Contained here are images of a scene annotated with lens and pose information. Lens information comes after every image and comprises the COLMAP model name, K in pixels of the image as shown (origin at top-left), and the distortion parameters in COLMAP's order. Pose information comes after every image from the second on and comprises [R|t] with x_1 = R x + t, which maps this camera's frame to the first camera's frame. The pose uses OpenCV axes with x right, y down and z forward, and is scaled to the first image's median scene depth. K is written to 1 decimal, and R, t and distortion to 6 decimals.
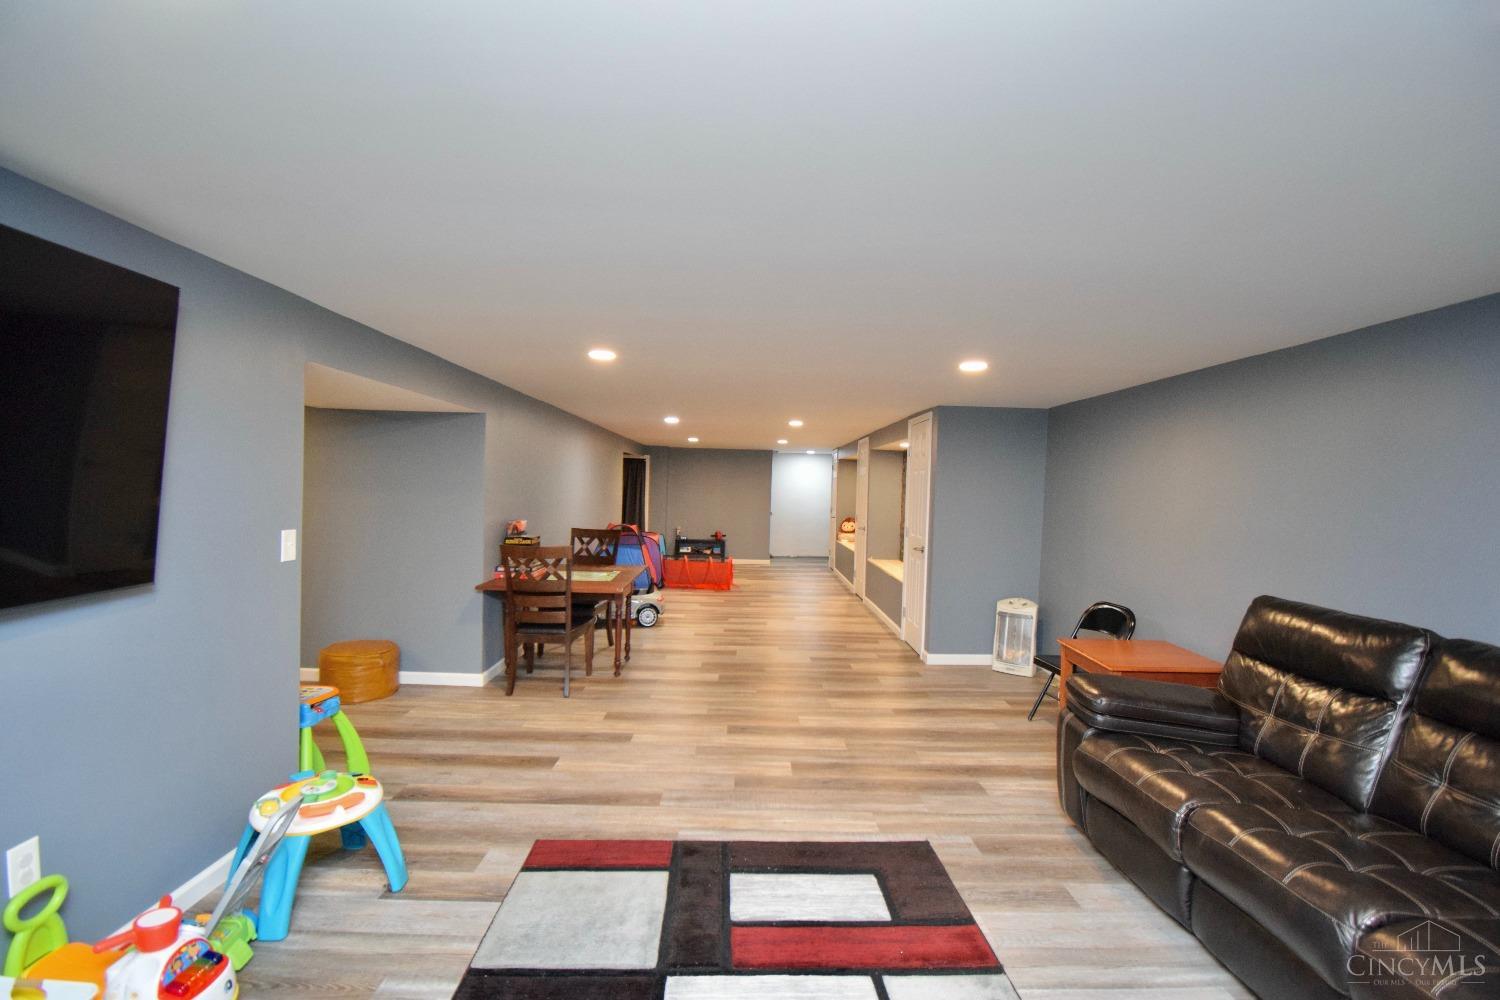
lens RADIAL K [[669.5, 0, 747.5], [0, 669.5, 500.7], [0, 0, 1]] dist [0.008772, -0.000242]
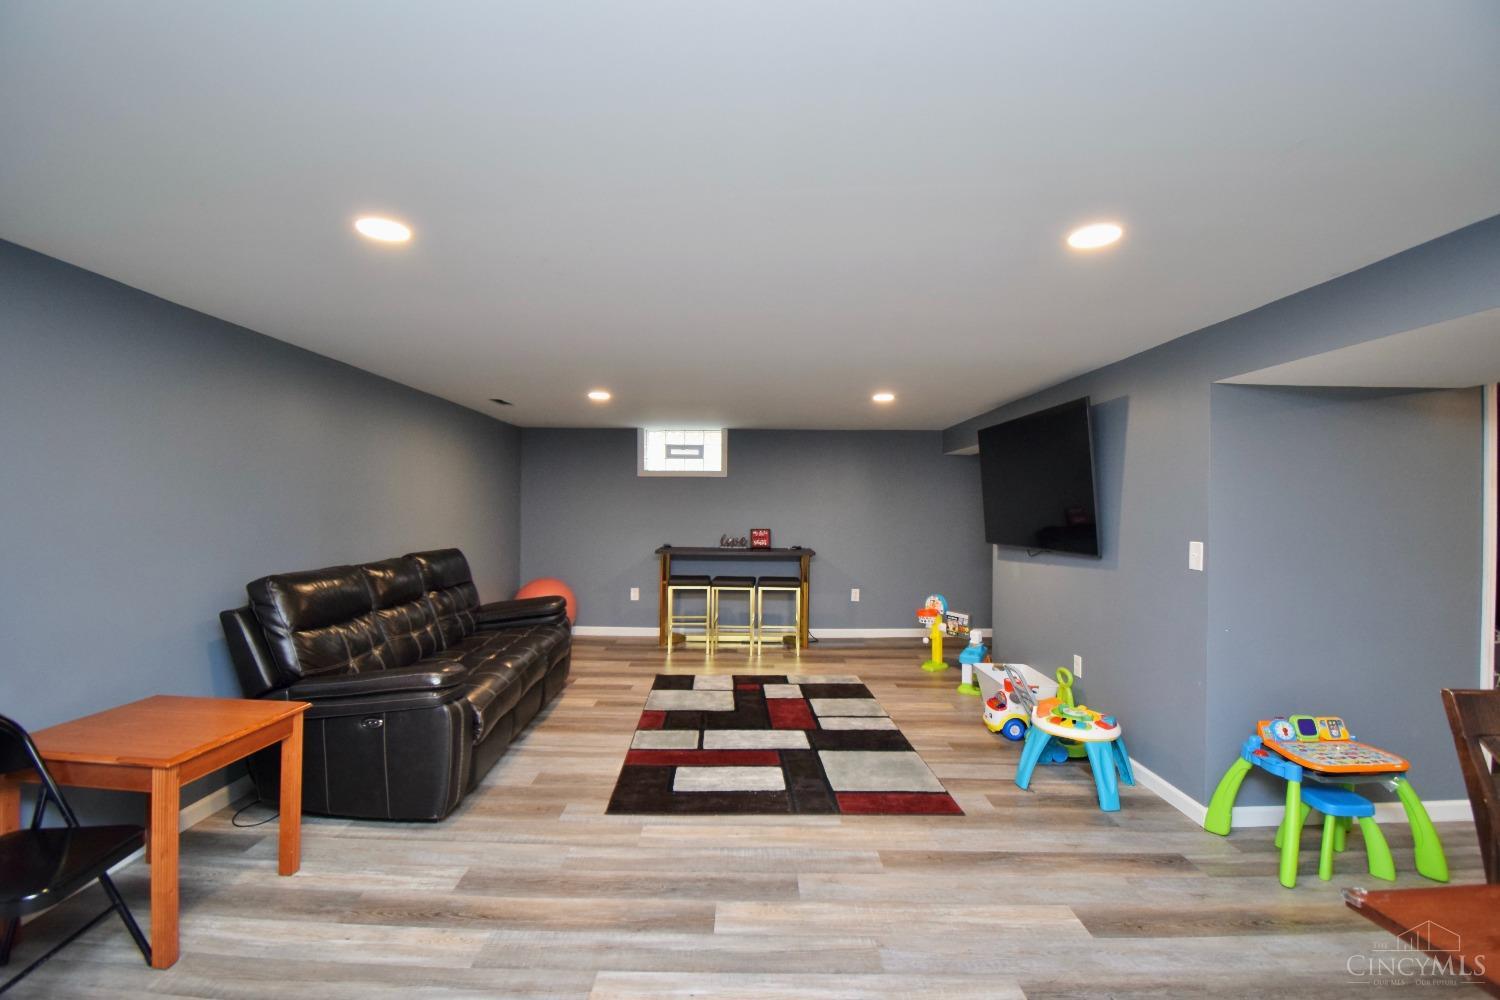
lens RADIAL K [[669.5, 0, 750.8], [0, 669.5, 498.8], [0, 0, 1]] dist [0.008772, -0.000242]
pose [[-0.999357, -0.035832, -0.001292, 0.265311], [-0.035845, 0.999290, 0.011569, -0.064446], [0.000876, 0.011608, -0.999932, 9.377221]]
